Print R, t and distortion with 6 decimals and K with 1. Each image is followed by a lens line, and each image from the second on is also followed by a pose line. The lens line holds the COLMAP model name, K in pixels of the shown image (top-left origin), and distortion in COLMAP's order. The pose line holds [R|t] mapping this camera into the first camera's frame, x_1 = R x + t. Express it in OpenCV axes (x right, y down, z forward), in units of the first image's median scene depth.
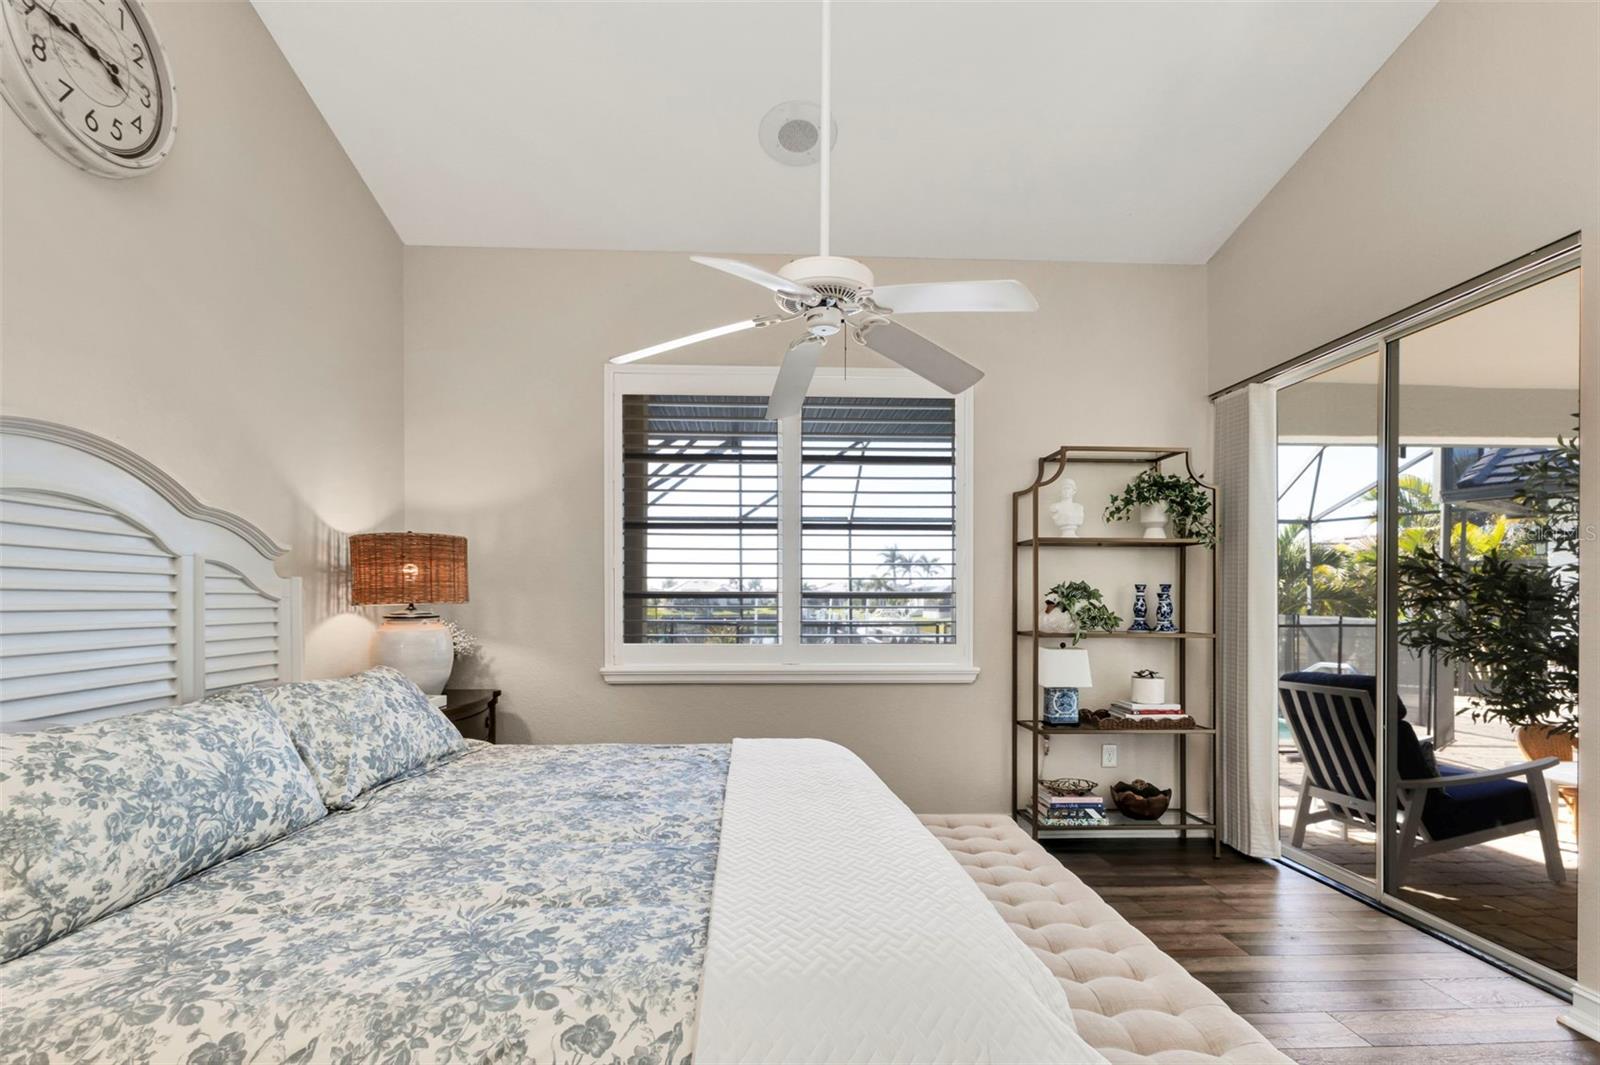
lens RADIAL K [[706.8, 0, 791.8], [0, 706.8, 608.3], [0, 0, 1]] dist [0.011069, -0.002843]
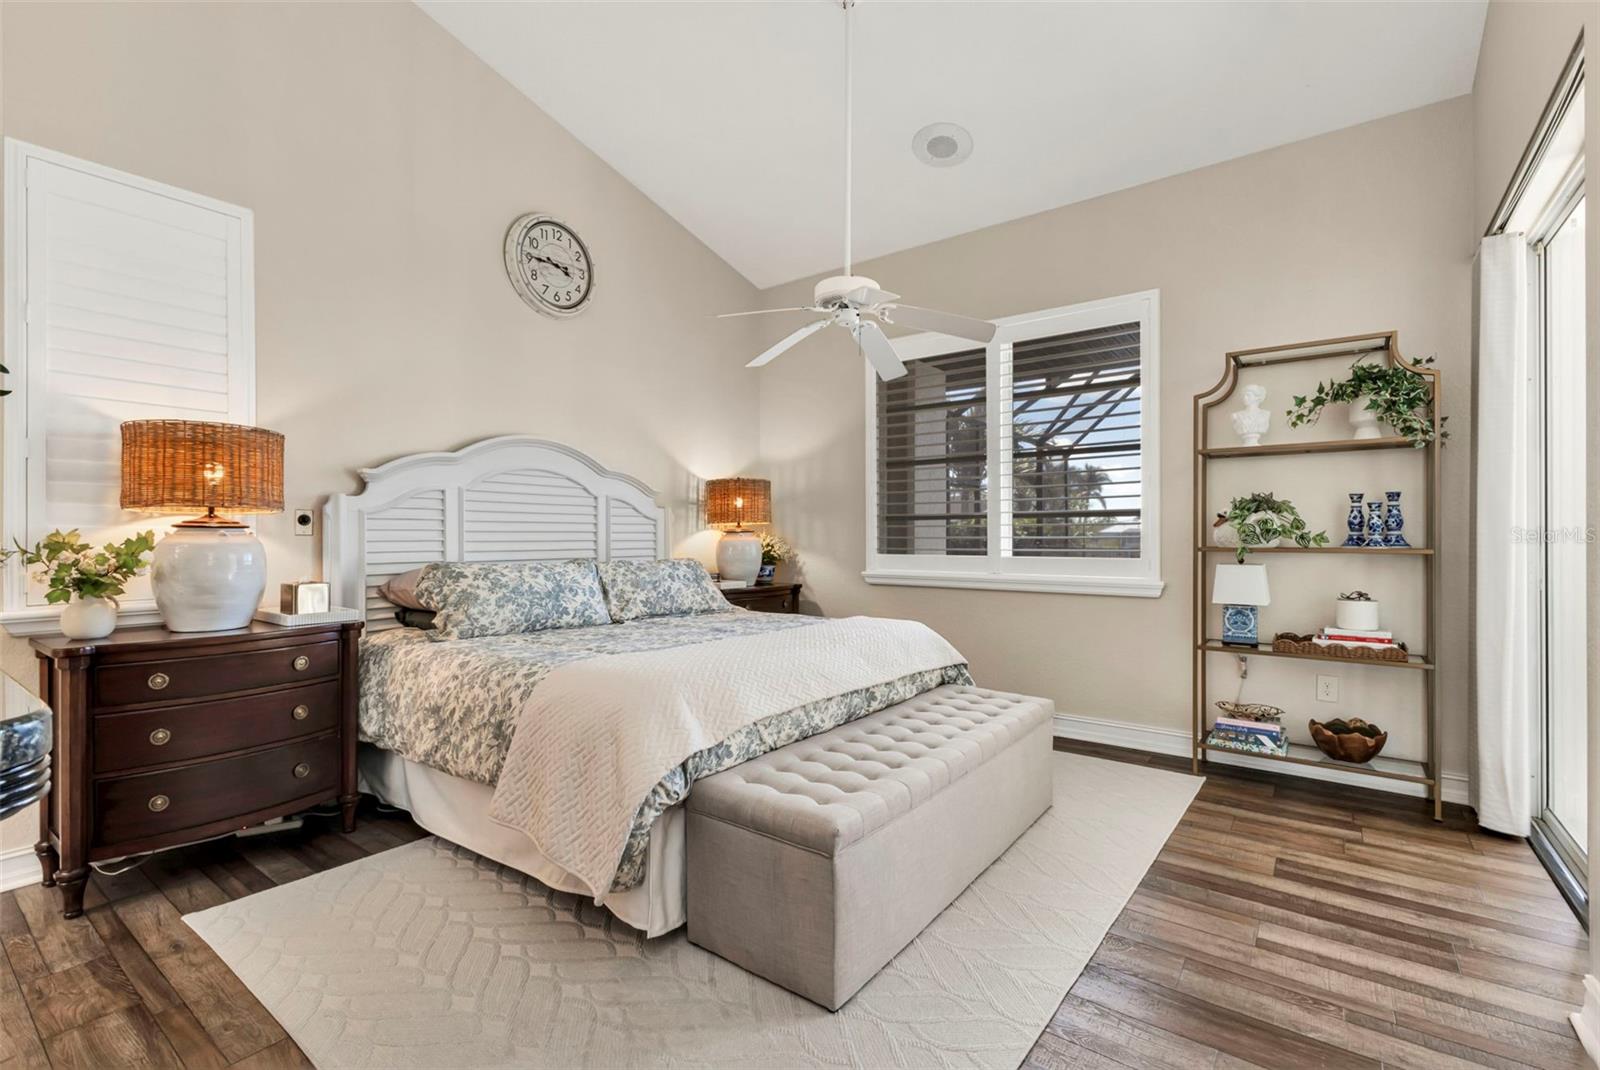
lens RADIAL K [[695.9, 0, 828.8], [0, 695.9, 540.0], [0, 0, 1]] dist [0.009219, -0.000362]
pose [[0.783225, 0.003650, -0.621728, 0.597306], [-0.005395, 0.999985, -0.000925, 0.031820], [0.621715, 0.004079, 0.783233, -0.086671]]
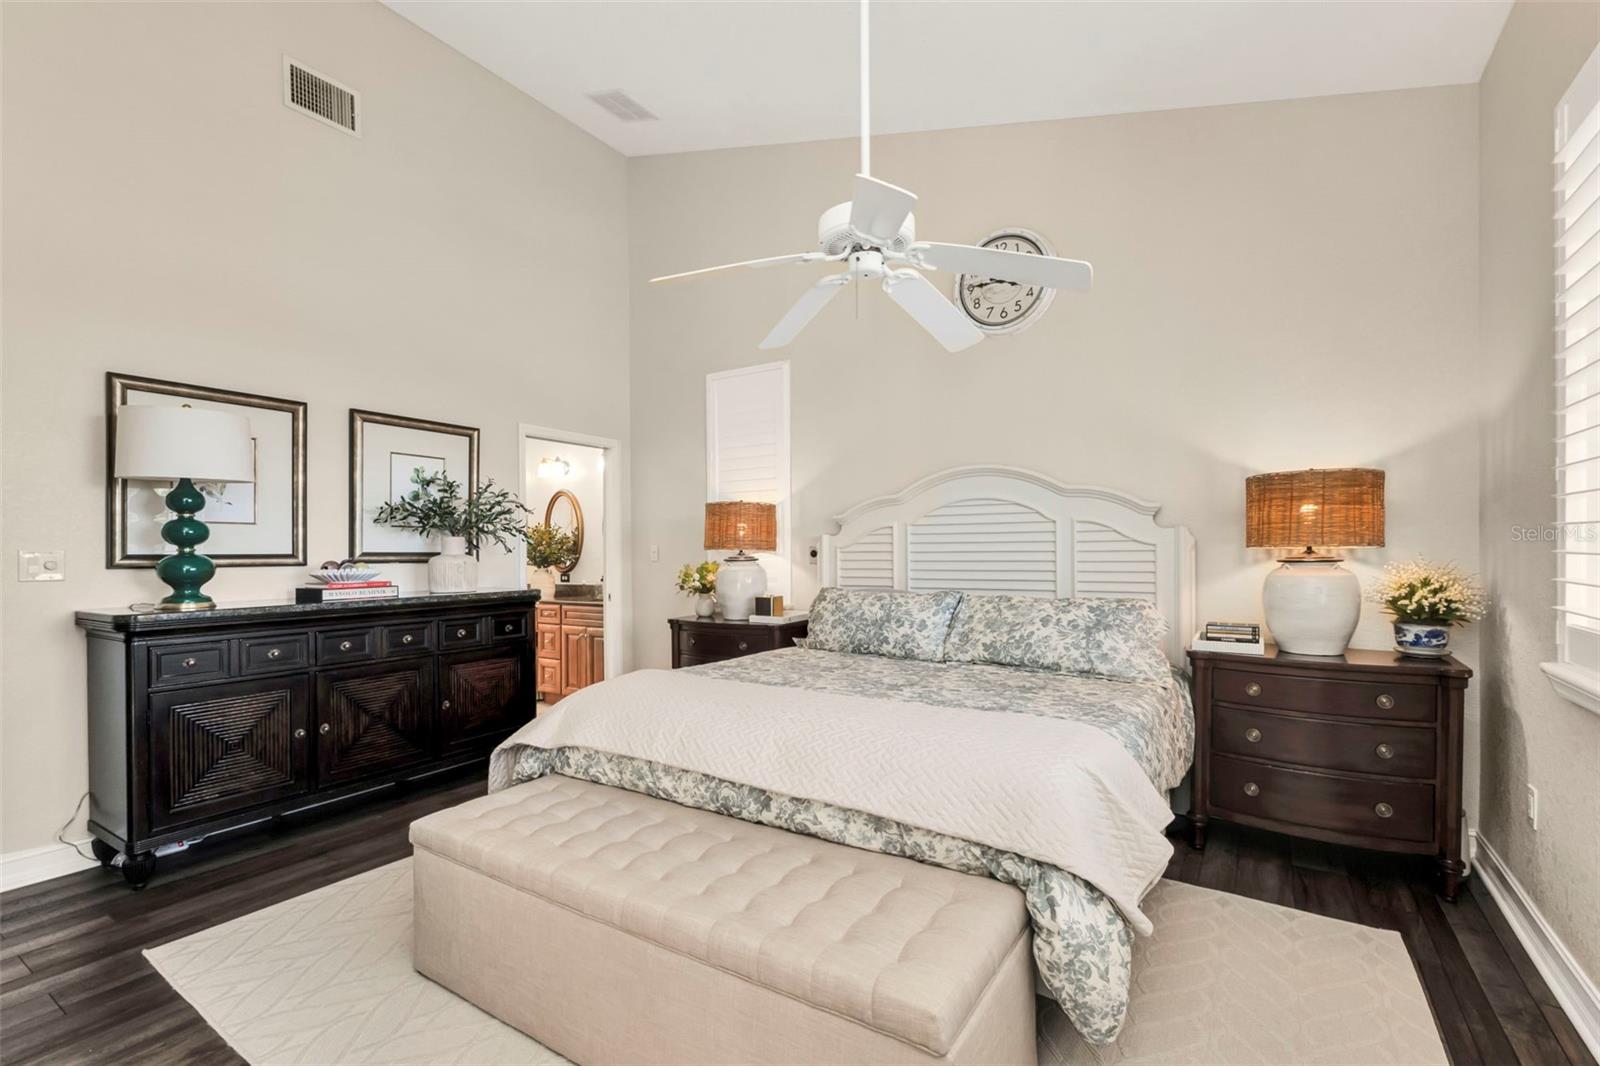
lens RADIAL K [[695.9, 0, 797.7], [0, 695.9, 542.5], [0, 0, 1]] dist [0.009219, -0.000362]
pose [[-0.570443, 0.000708, -0.821337, 0.612181], [0.003466, 0.999993, -0.001545, -0.012611], [0.821330, -0.003728, -0.570442, 1.002233]]
